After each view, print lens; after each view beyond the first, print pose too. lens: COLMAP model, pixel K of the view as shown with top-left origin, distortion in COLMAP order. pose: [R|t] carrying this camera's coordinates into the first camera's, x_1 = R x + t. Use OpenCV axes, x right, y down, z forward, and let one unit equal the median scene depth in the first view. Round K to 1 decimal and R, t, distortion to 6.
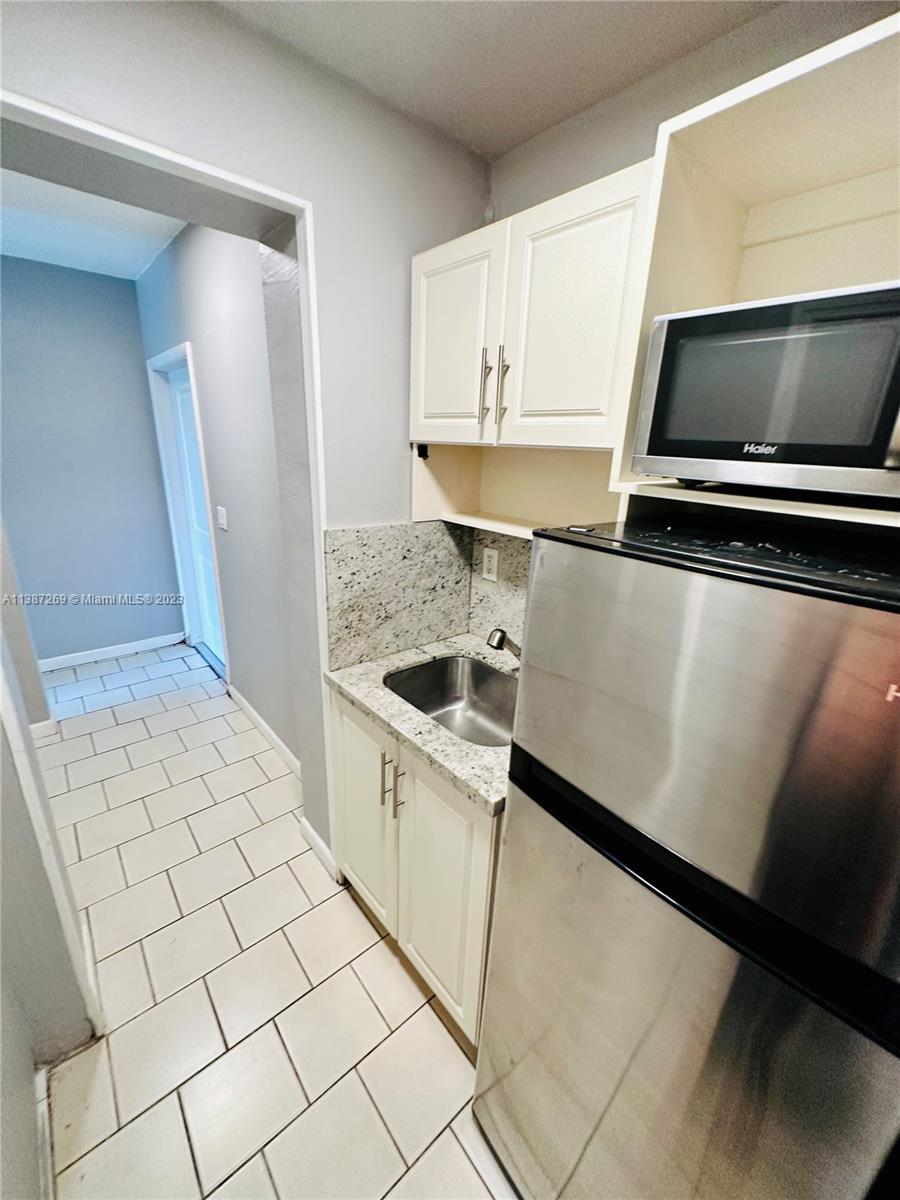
lens RADIAL K [[480.4, 0, 450.0], [0, 480.4, 600.0], [0, 0, 1]] dist [-0.003387, -0.000329]
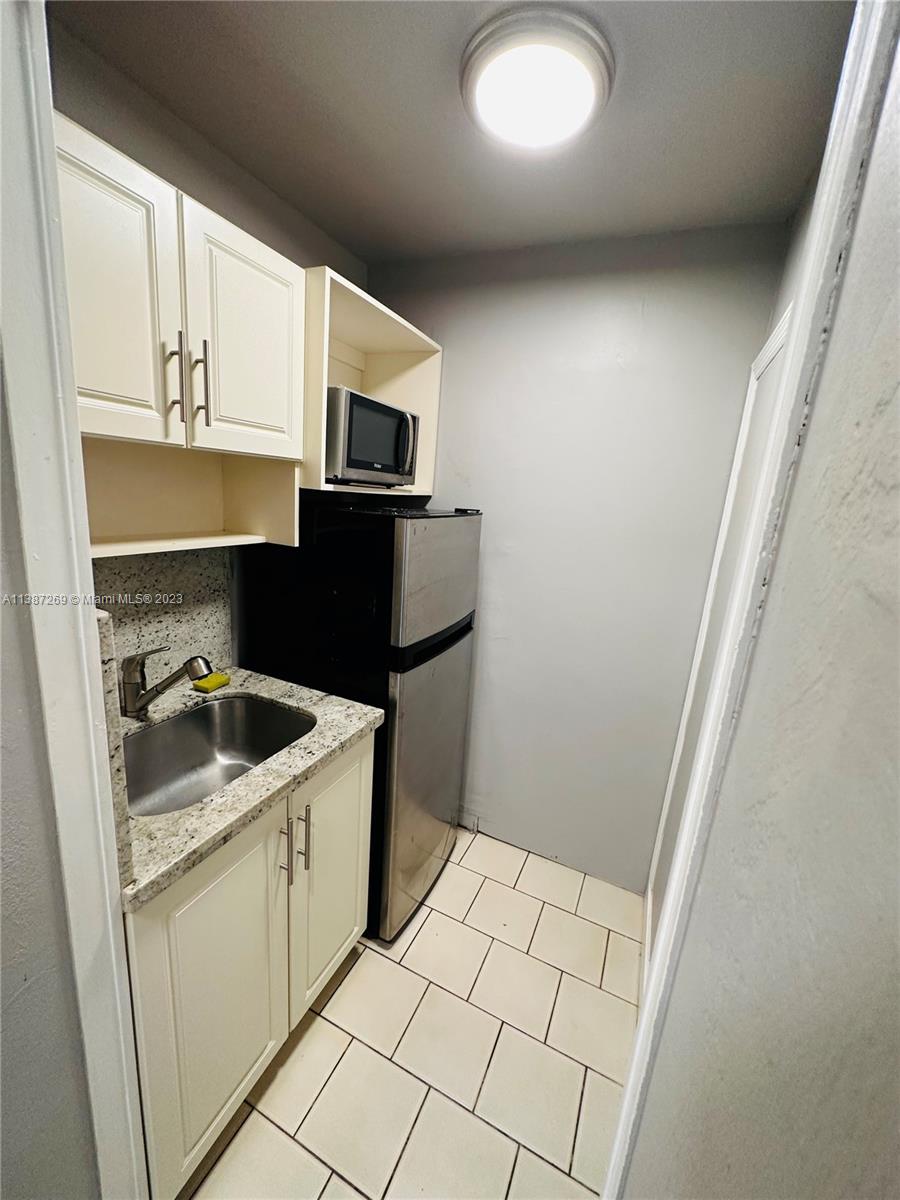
lens RADIAL K [[480.4, 0, 450.0], [0, 480.4, 600.0], [0, 0, 1]] dist [-0.003387, -0.000329]
pose [[-0.412472, -0.276801, 0.867899, -0.952769], [0.189102, 0.905950, 0.378807, -0.321621], [-0.891127, 0.320368, -0.321335, 0.978936]]
